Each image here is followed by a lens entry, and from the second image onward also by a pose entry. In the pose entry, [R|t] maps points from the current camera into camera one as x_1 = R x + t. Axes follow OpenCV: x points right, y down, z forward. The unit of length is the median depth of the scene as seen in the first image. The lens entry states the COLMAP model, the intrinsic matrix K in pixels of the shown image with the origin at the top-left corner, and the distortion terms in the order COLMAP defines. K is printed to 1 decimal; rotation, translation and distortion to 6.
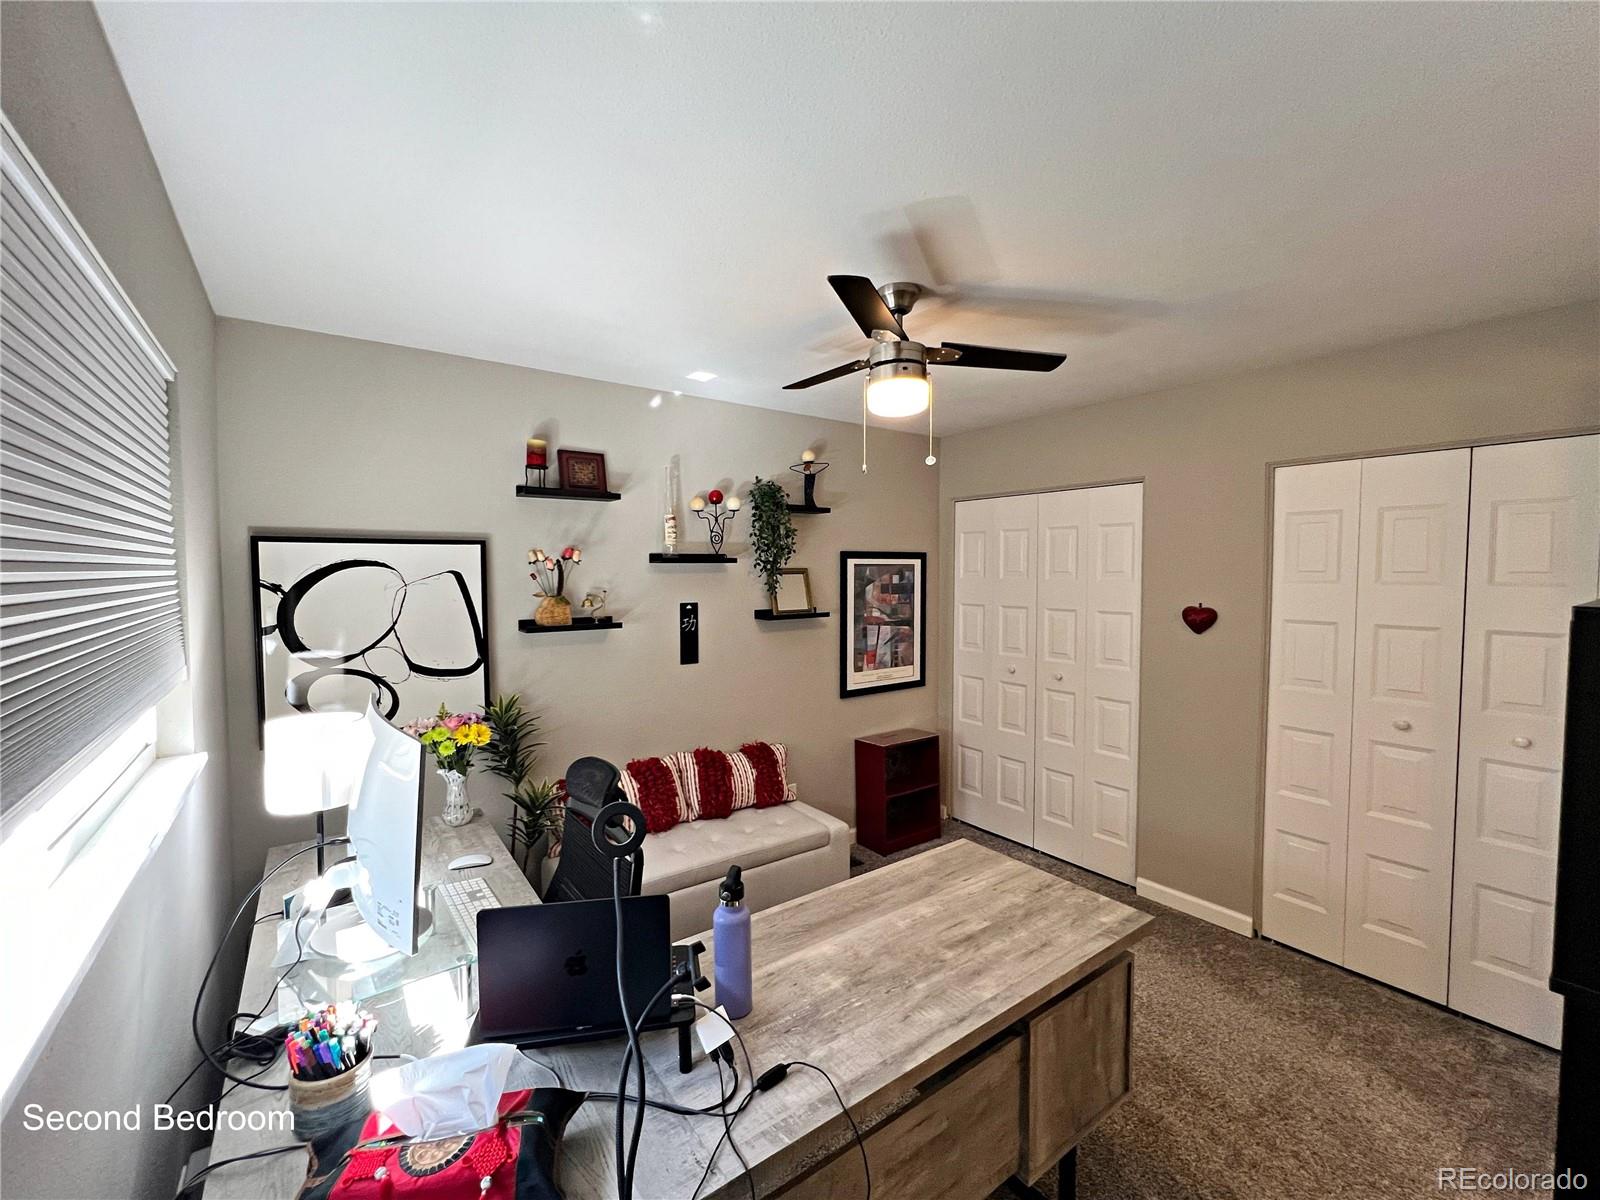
lens RADIAL K [[642.7, 0, 759.7], [0, 642.7, 587.0], [0, 0, 1]] dist [-0.003084, 0.000441]
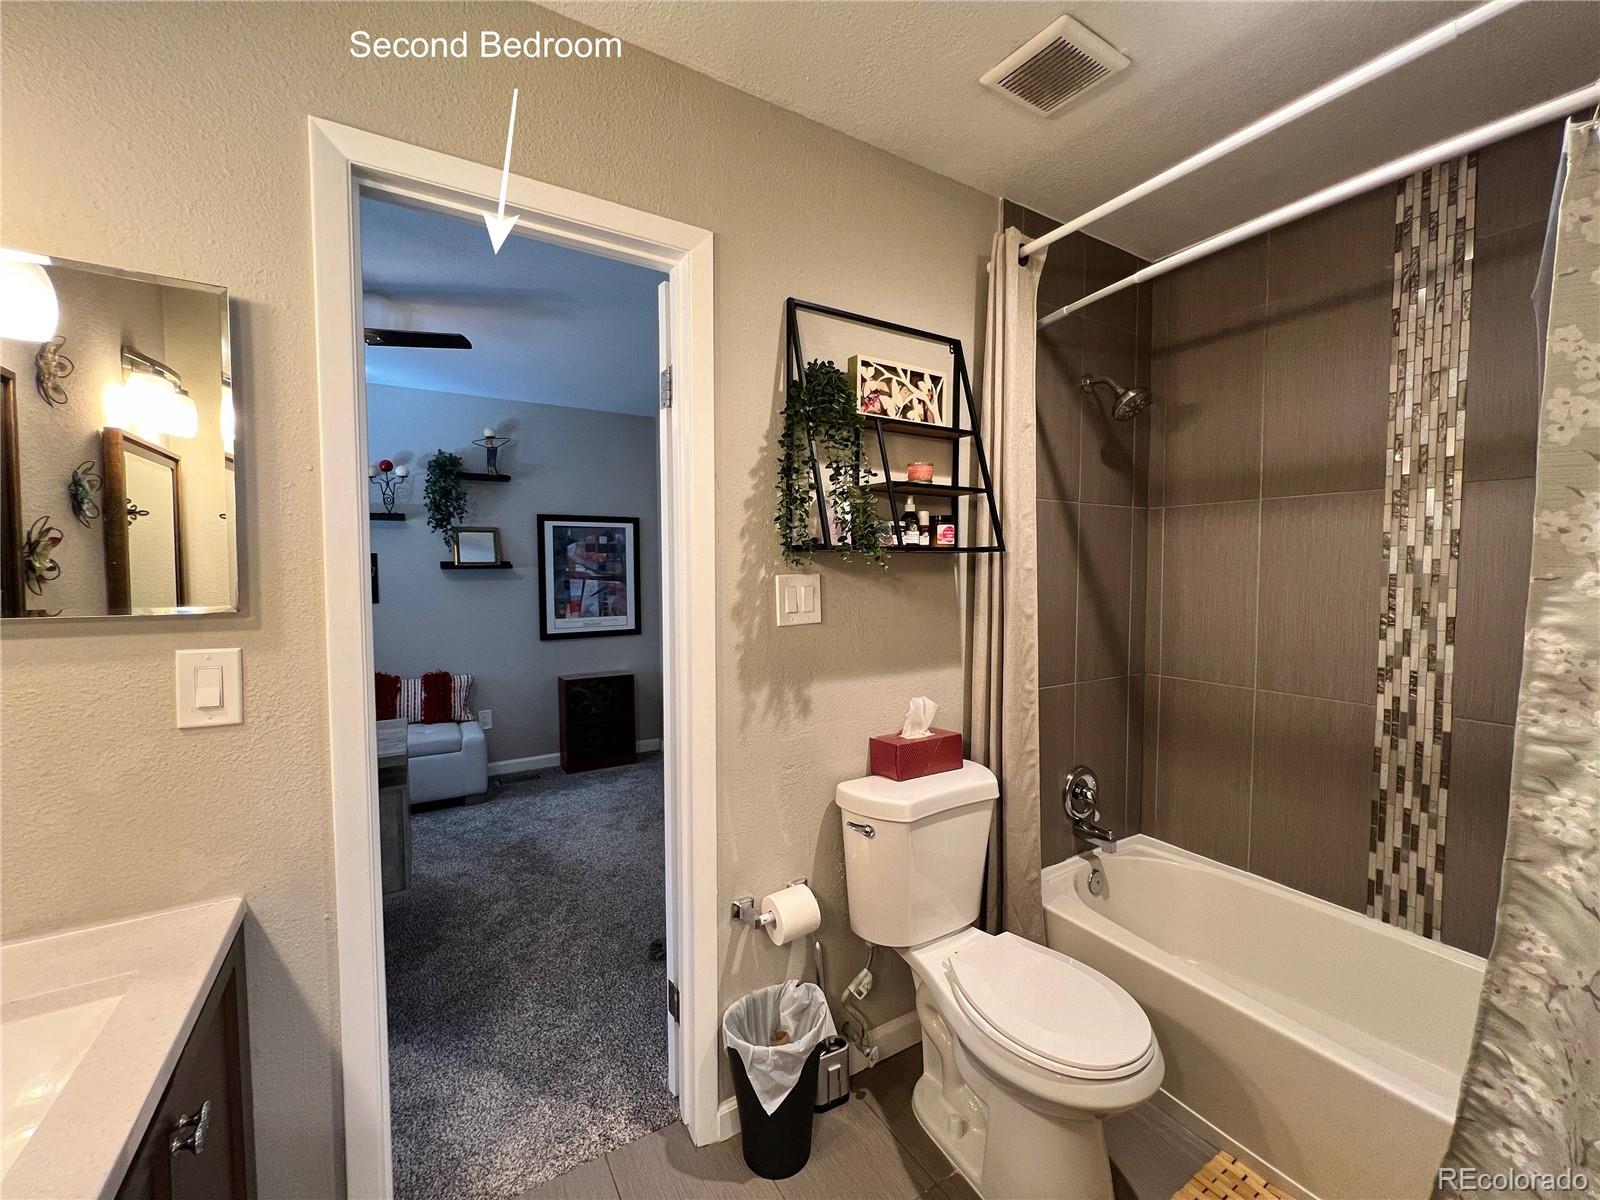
lens RADIAL K [[642.7, 0, 808.3], [0, 642.7, 599.0], [0, 0, 1]] dist [-0.003084, 0.000441]
pose [[0.998193, -0.003983, -0.059953, 0.675666], [0.004750, 0.999909, 0.012656, 0.084360], [0.059897, -0.012918, 0.998121, -0.136345]]
